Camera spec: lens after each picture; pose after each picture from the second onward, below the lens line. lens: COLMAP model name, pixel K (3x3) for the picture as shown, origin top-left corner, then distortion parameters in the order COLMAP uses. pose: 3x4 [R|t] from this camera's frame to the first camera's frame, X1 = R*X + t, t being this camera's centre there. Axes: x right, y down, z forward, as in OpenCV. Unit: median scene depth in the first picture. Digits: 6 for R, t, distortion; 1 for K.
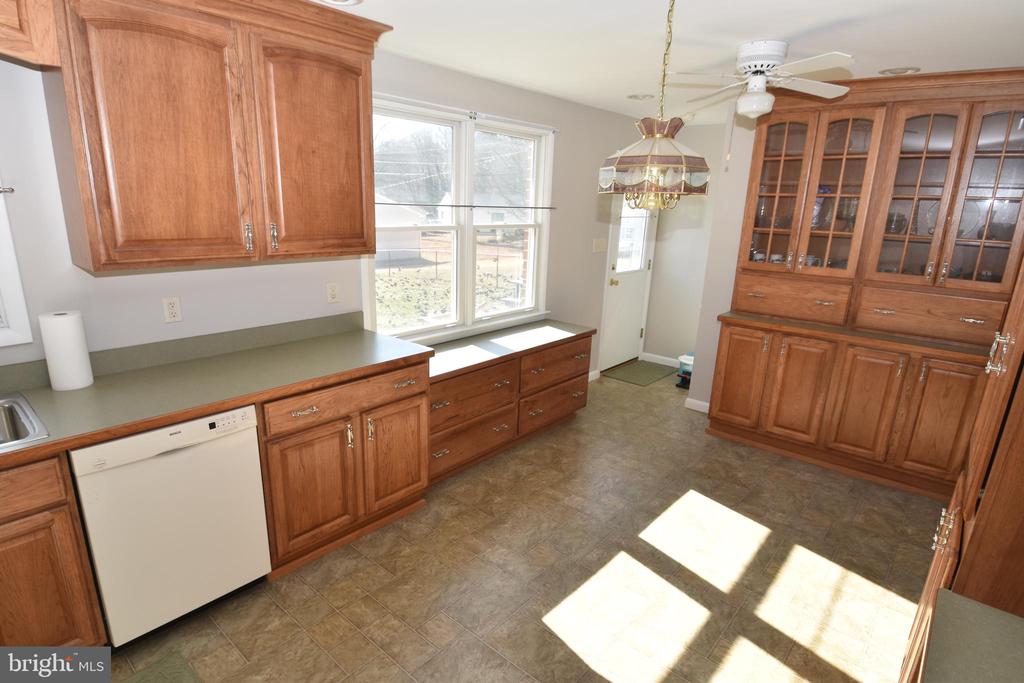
lens RADIAL K [[550.9, 0, 489.7], [0, 550.9, 361.2], [0, 0, 1]] dist [-0.000374, -0.000926]
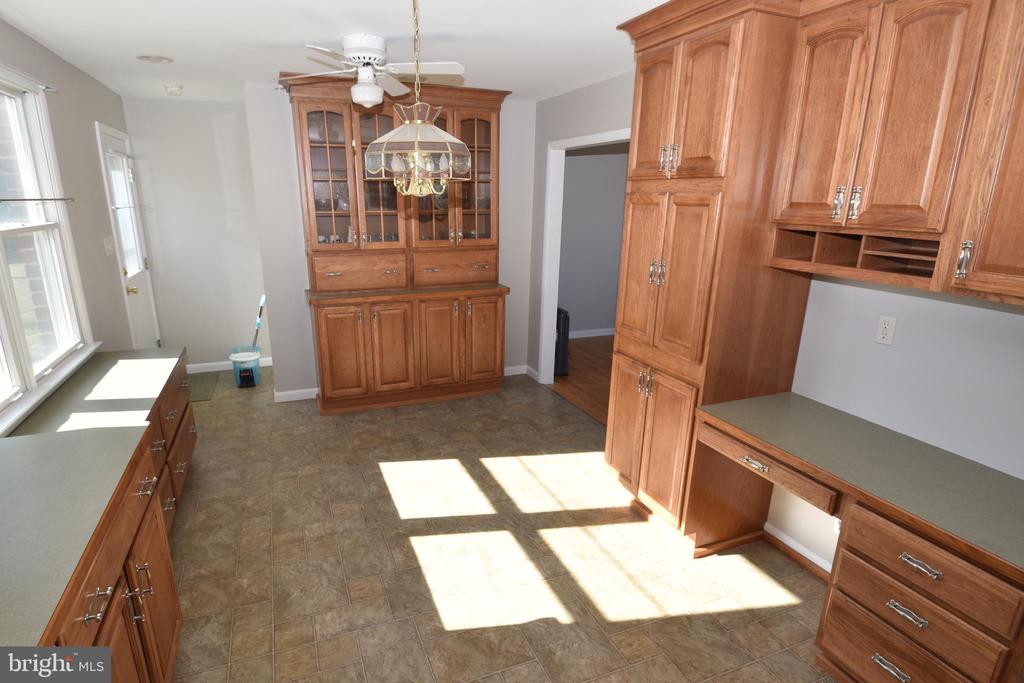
lens RADIAL K [[550.9, 0, 489.7], [0, 550.9, 361.2], [0, 0, 1]] dist [-0.000374, -0.000926]
pose [[0.451573, -0.282415, 0.846359, -0.362262], [0.257487, 0.949474, 0.179441, -0.082849], [-0.854273, 0.136895, 0.501475, 0.260459]]
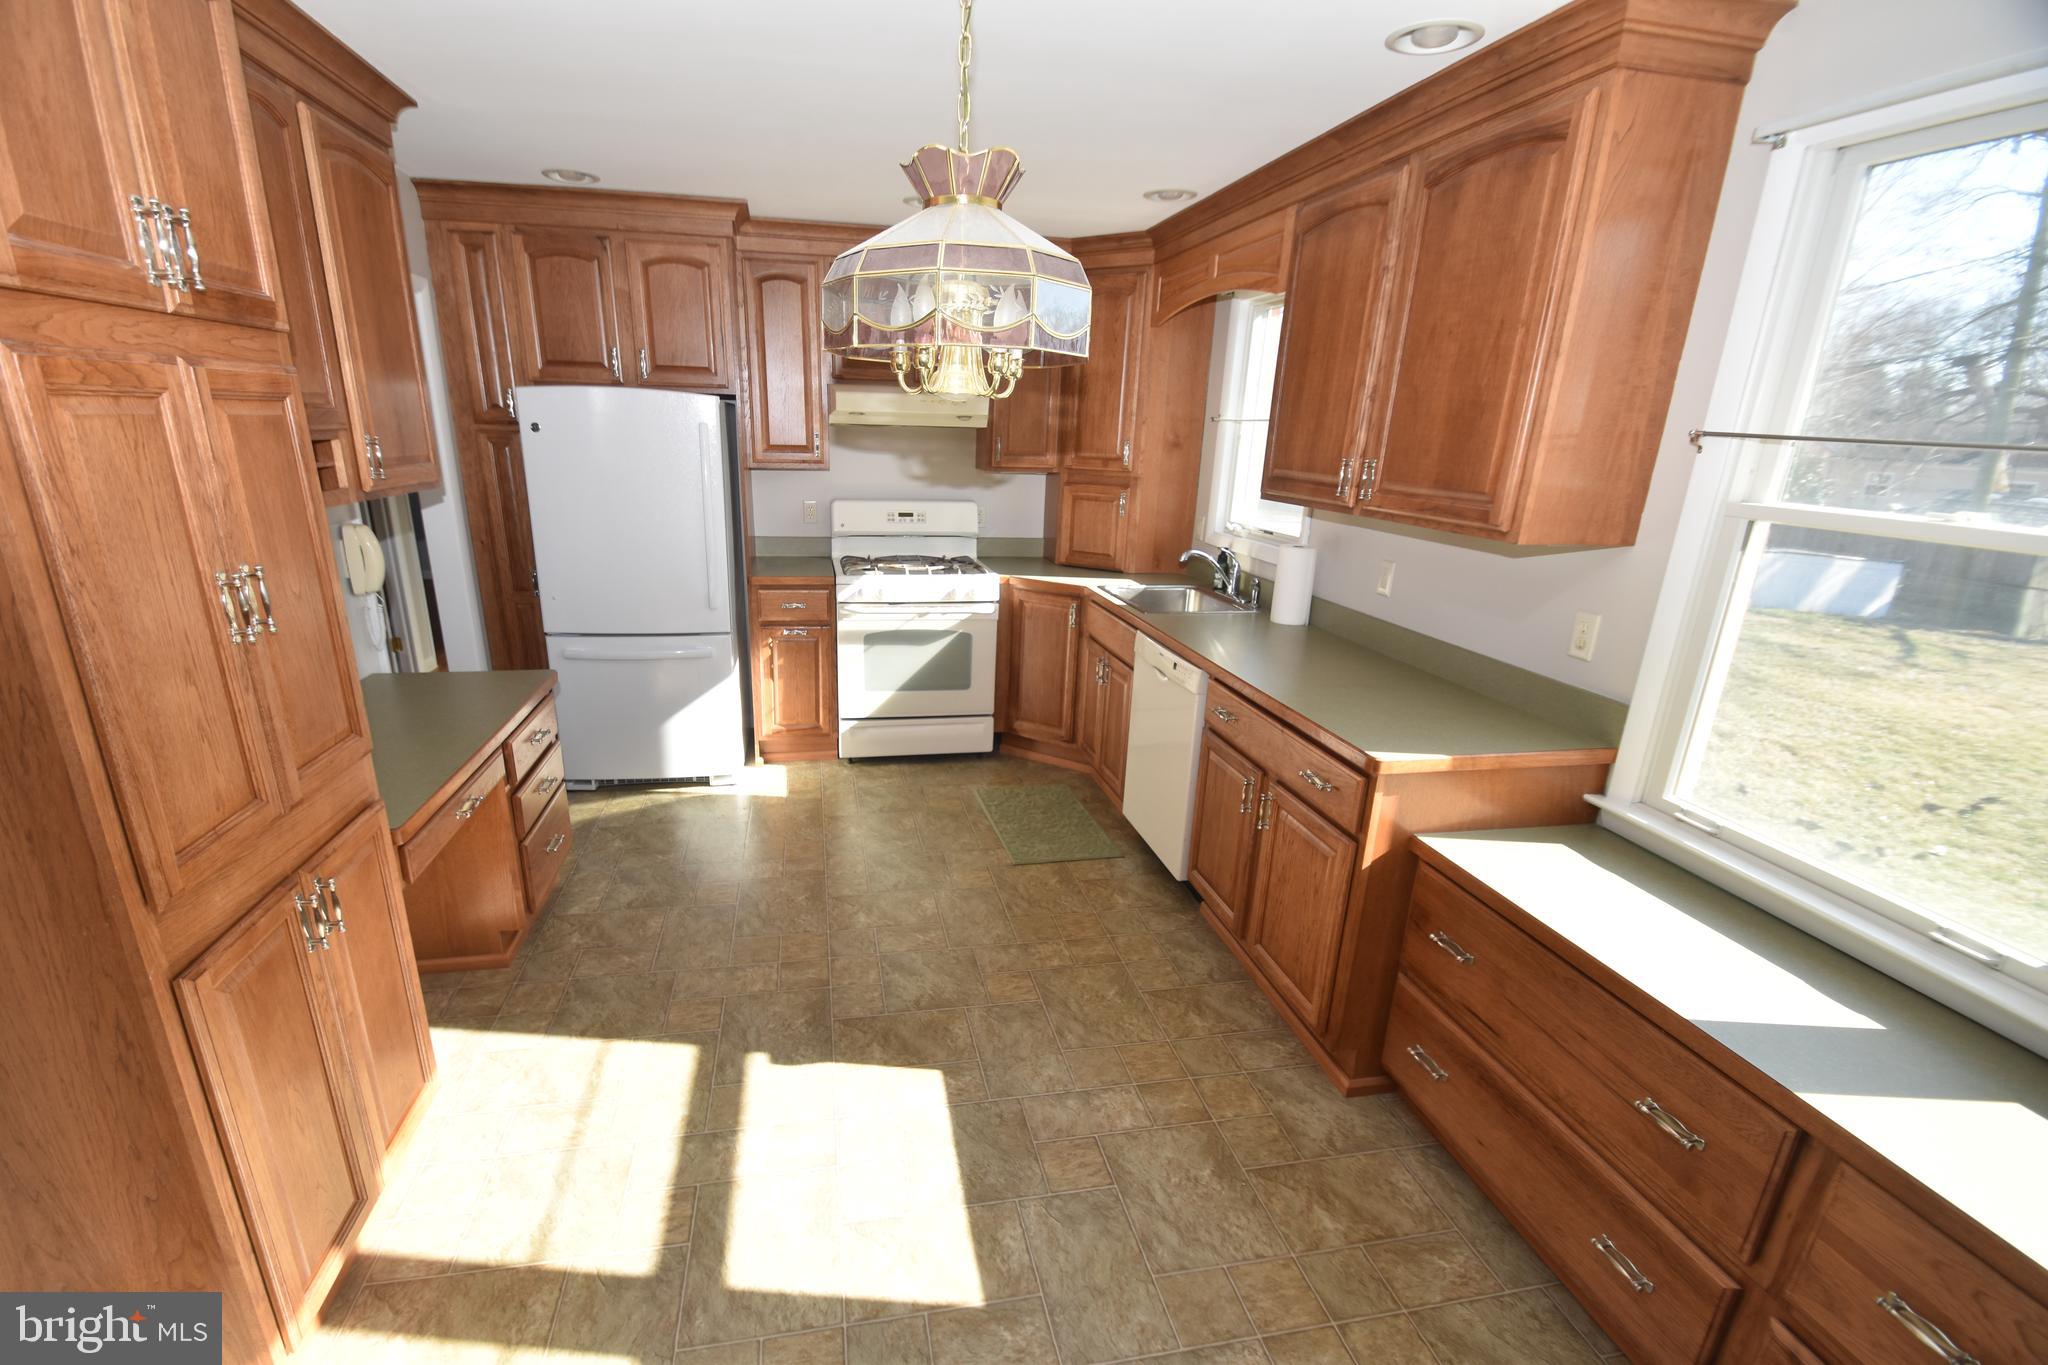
lens RADIAL K [[900.2, 0, 982.4], [0, 900.2, 722.1], [0, 0, 1]] dist [0.019754, -0.017418]
pose [[-0.609538, 0.206444, -0.765405, 0.510980], [-0.265029, 0.856879, 0.442174, -0.225311], [0.747144, 0.472376, -0.467586, 0.879776]]
